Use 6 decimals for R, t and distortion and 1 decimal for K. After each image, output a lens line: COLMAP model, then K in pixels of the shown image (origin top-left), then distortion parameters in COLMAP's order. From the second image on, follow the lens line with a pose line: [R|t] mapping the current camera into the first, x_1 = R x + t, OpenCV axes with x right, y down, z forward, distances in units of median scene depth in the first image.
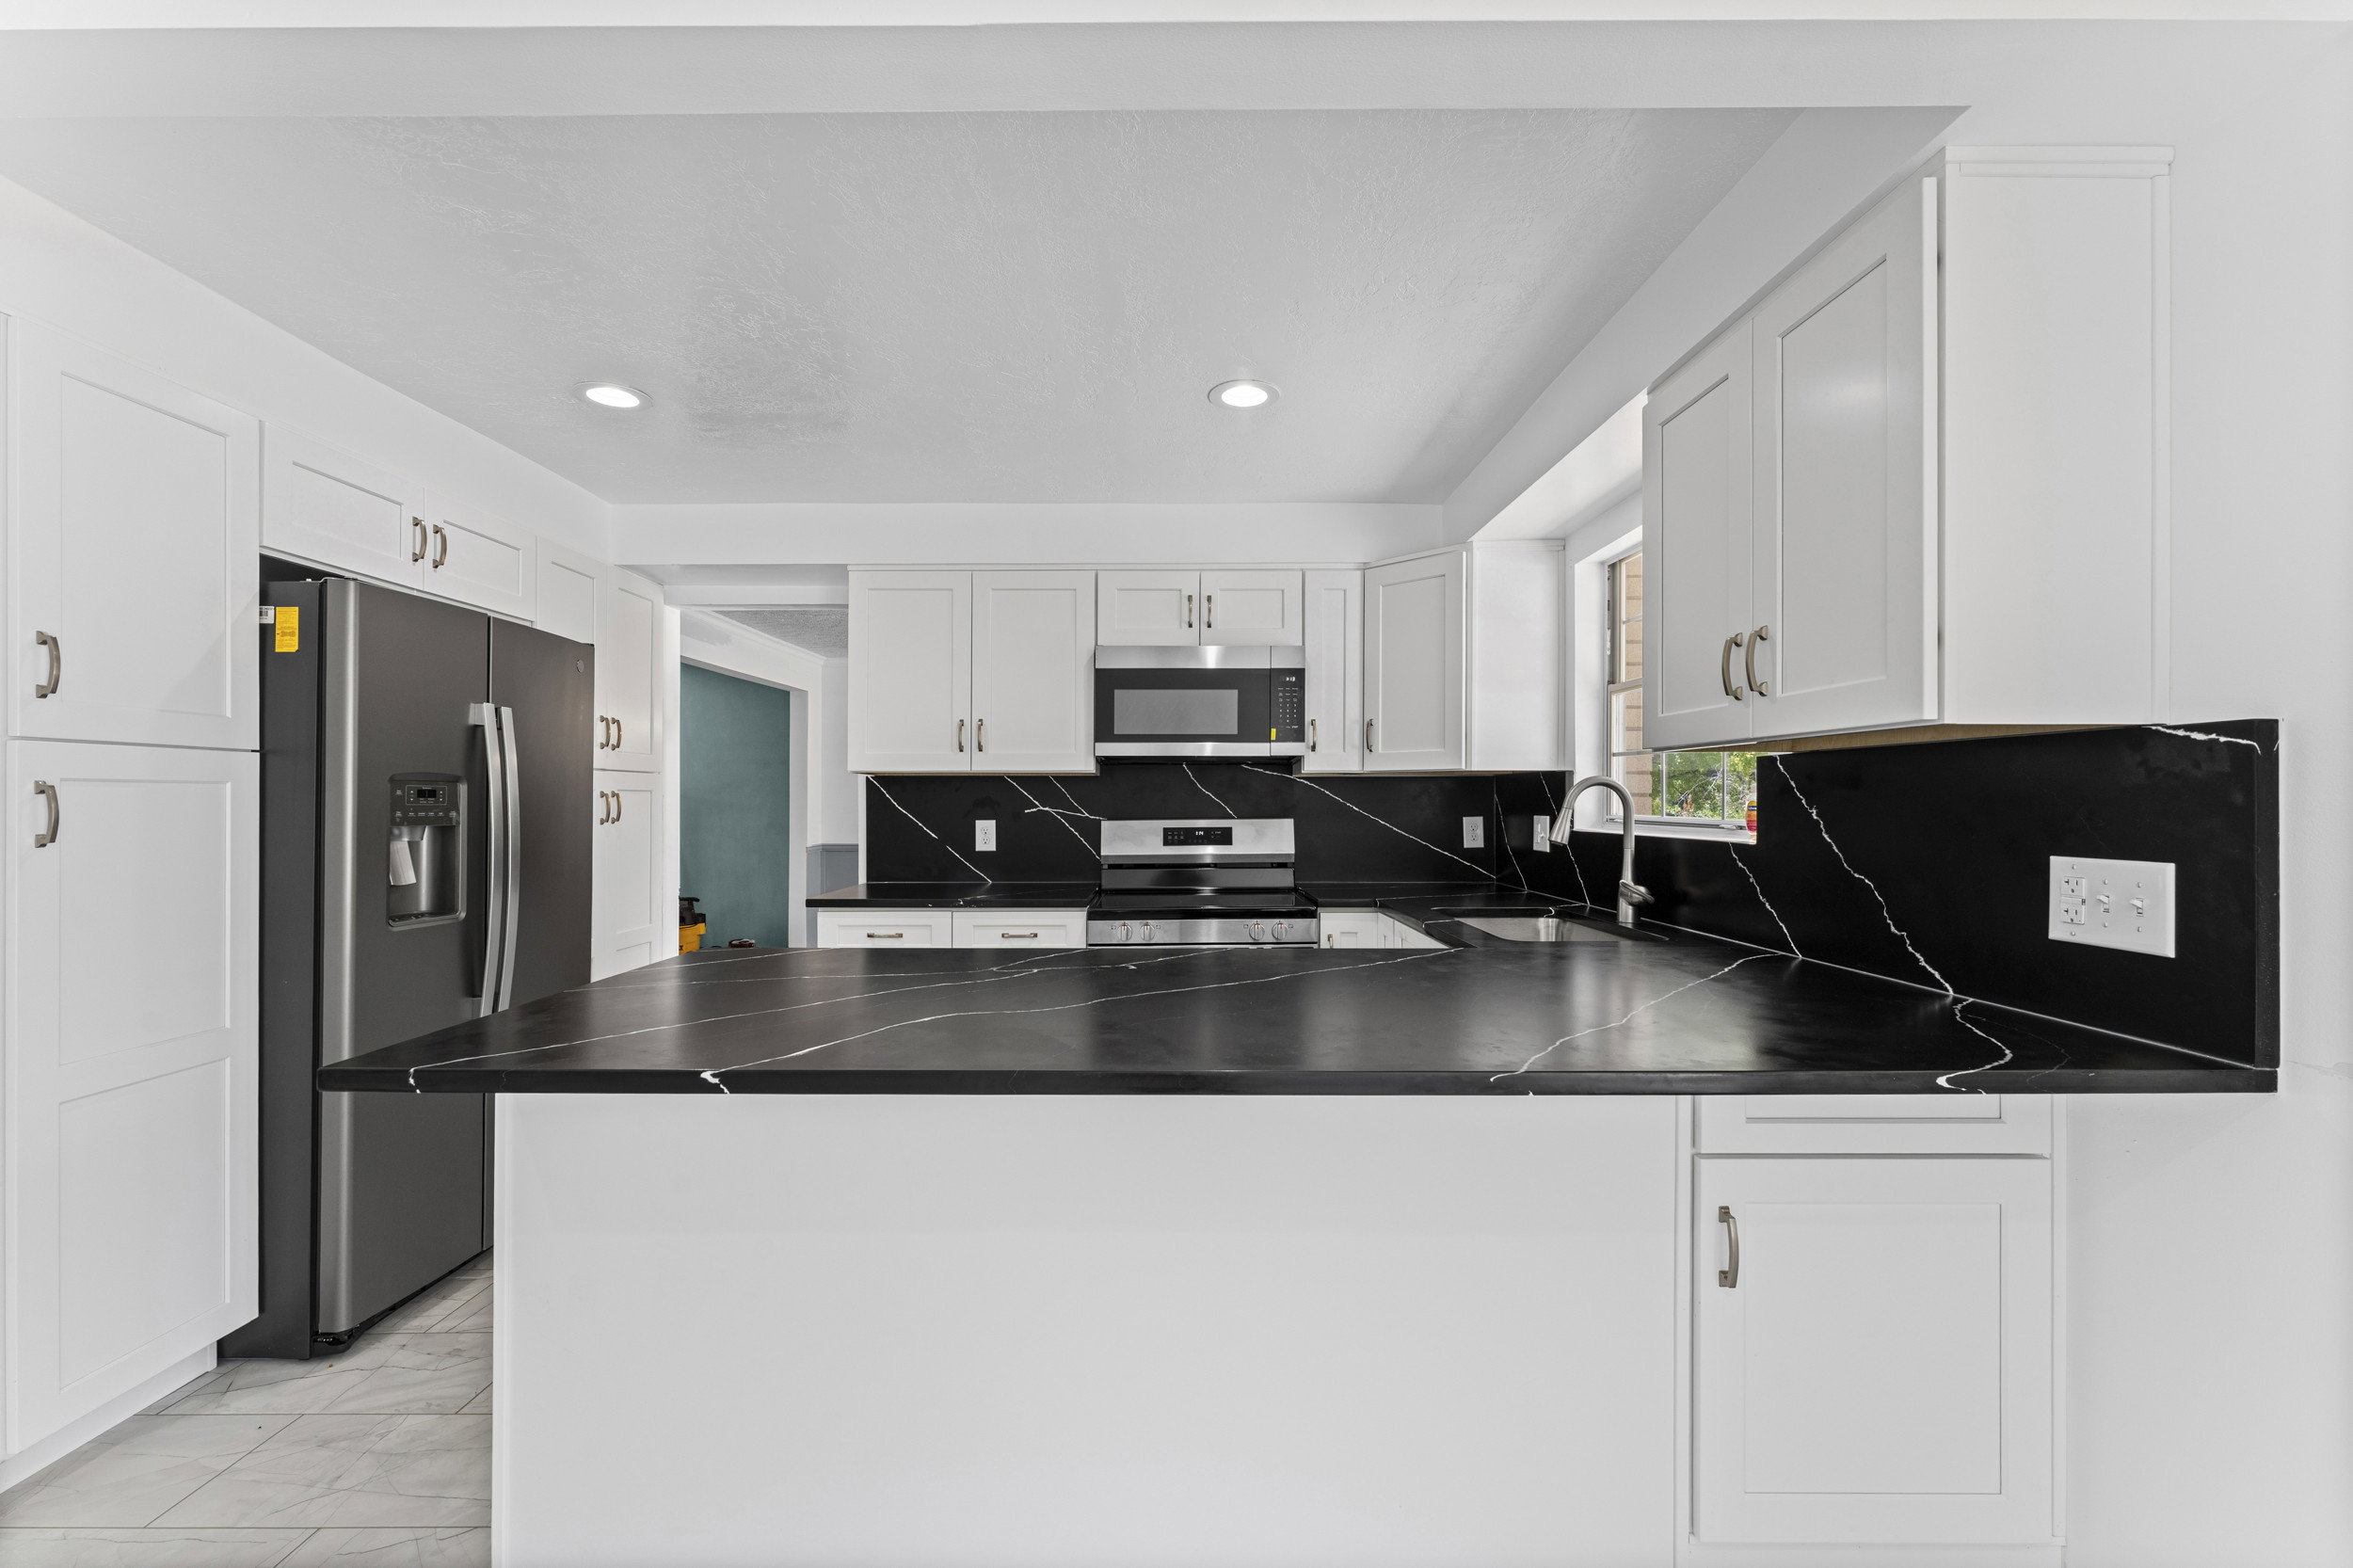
lens RADIAL K [[946.7, 0, 1167.4], [0, 946.7, 795.9], [0, 0, 1]] dist [0.001119, -0.000476]
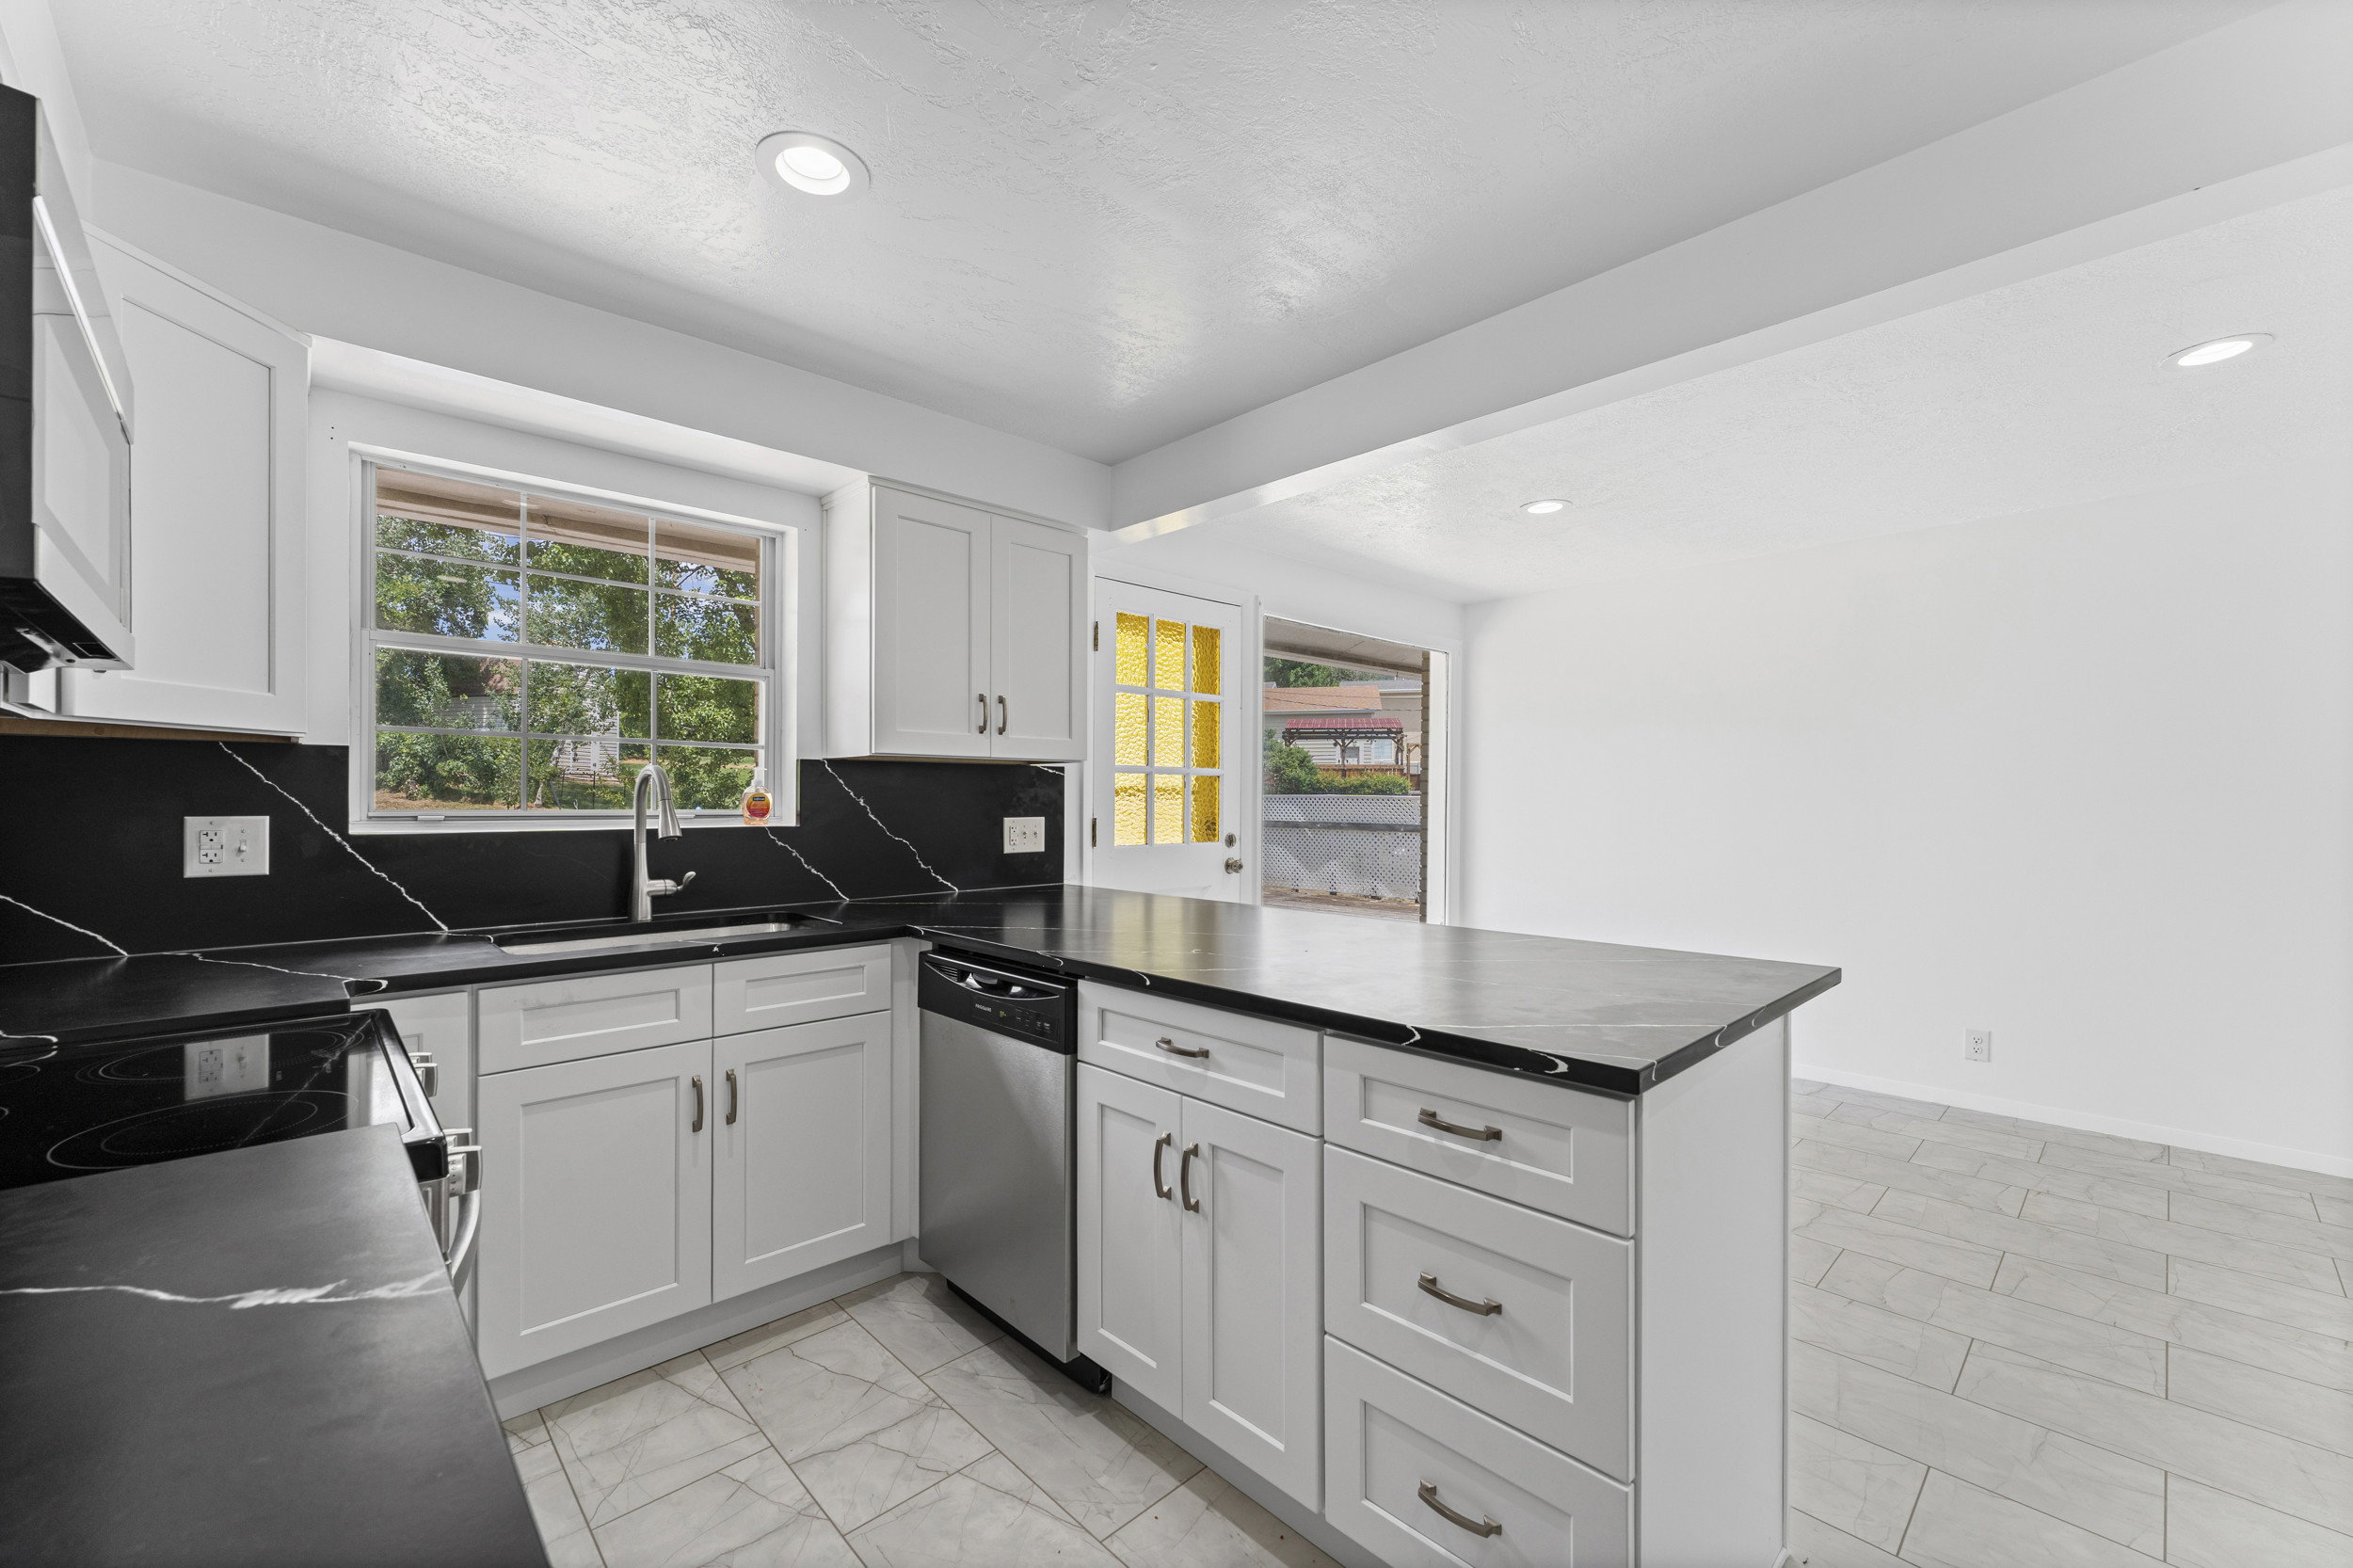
lens RADIAL K [[946.7, 0, 1166.1], [0, 946.7, 791.2], [0, 0, 1]] dist [0.001119, -0.000476]
pose [[-0.682248, 0.004566, 0.731107, -0.451350], [-0.004739, 0.999932, -0.010667, 0.009322], [-0.731106, -0.010742, -0.682180, 1.003267]]
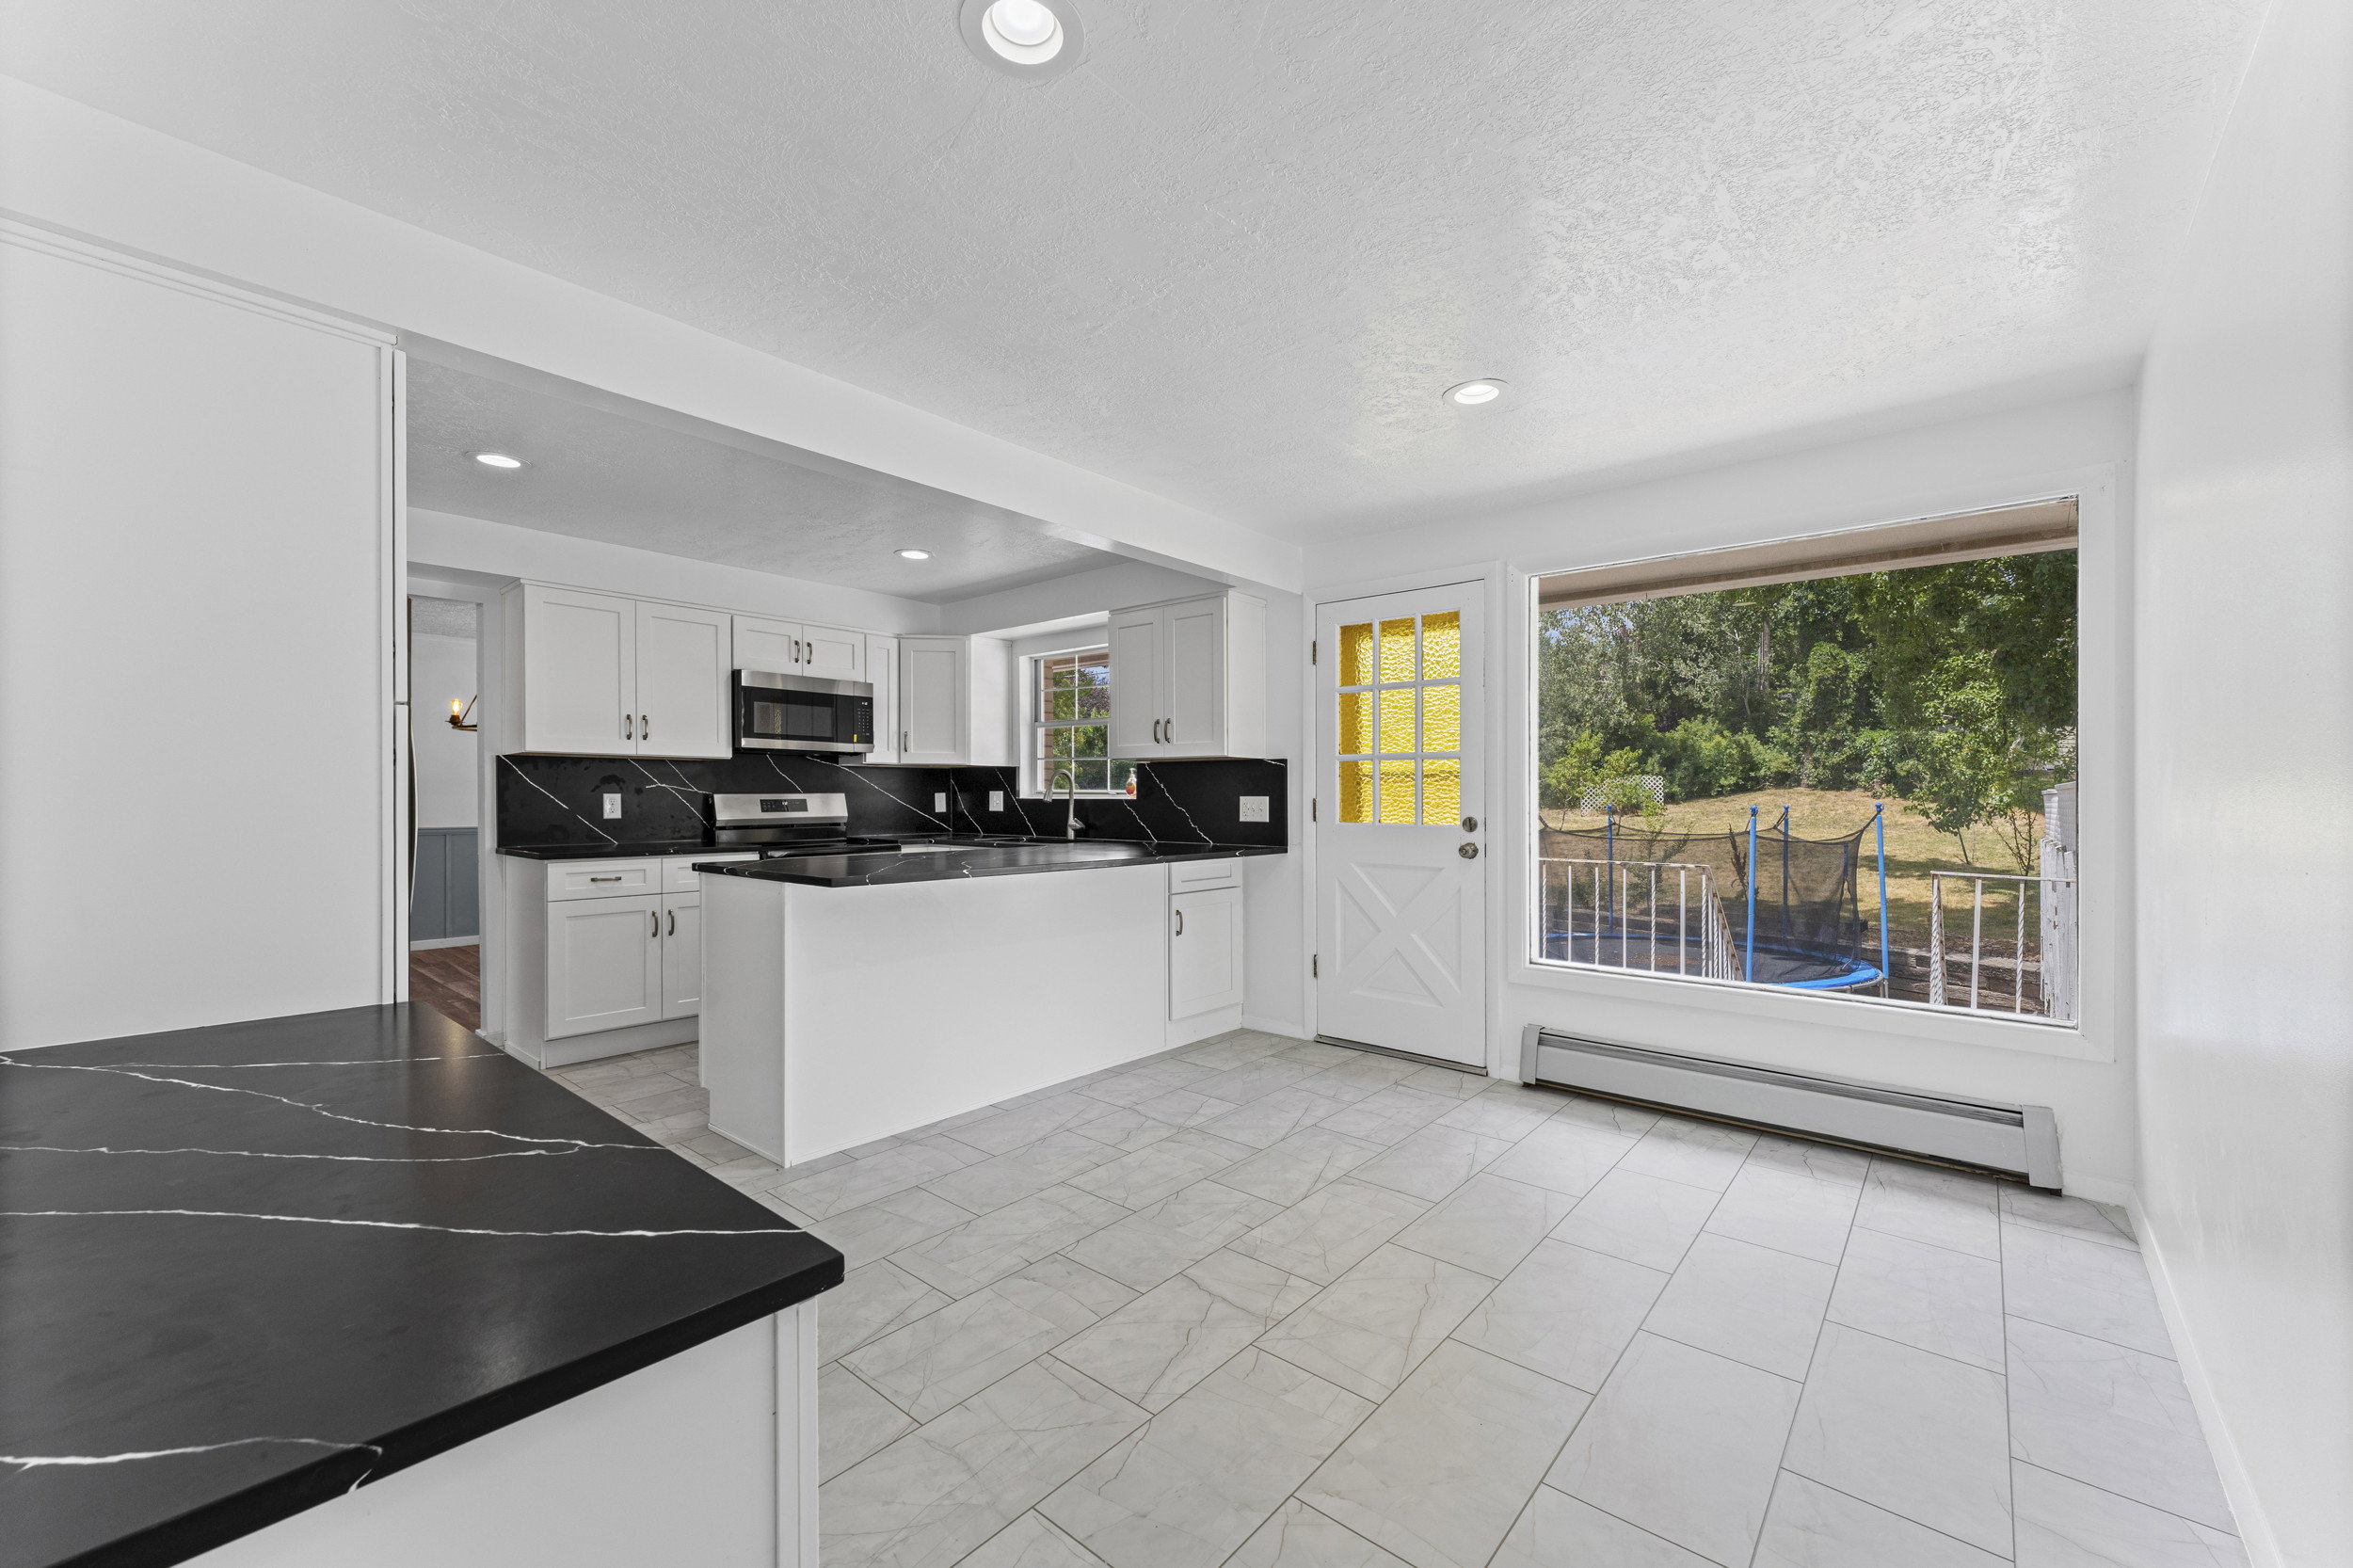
lens RADIAL K [[946.7, 0, 1166.7], [0, 946.7, 766.2], [0, 0, 1]] dist [0.001119, -0.000476]
pose [[0.657977, 0.026488, 0.752572, -0.769951], [-0.007160, 0.999556, -0.028920, 0.023994], [-0.753004, 0.013640, 0.657874, -0.440554]]
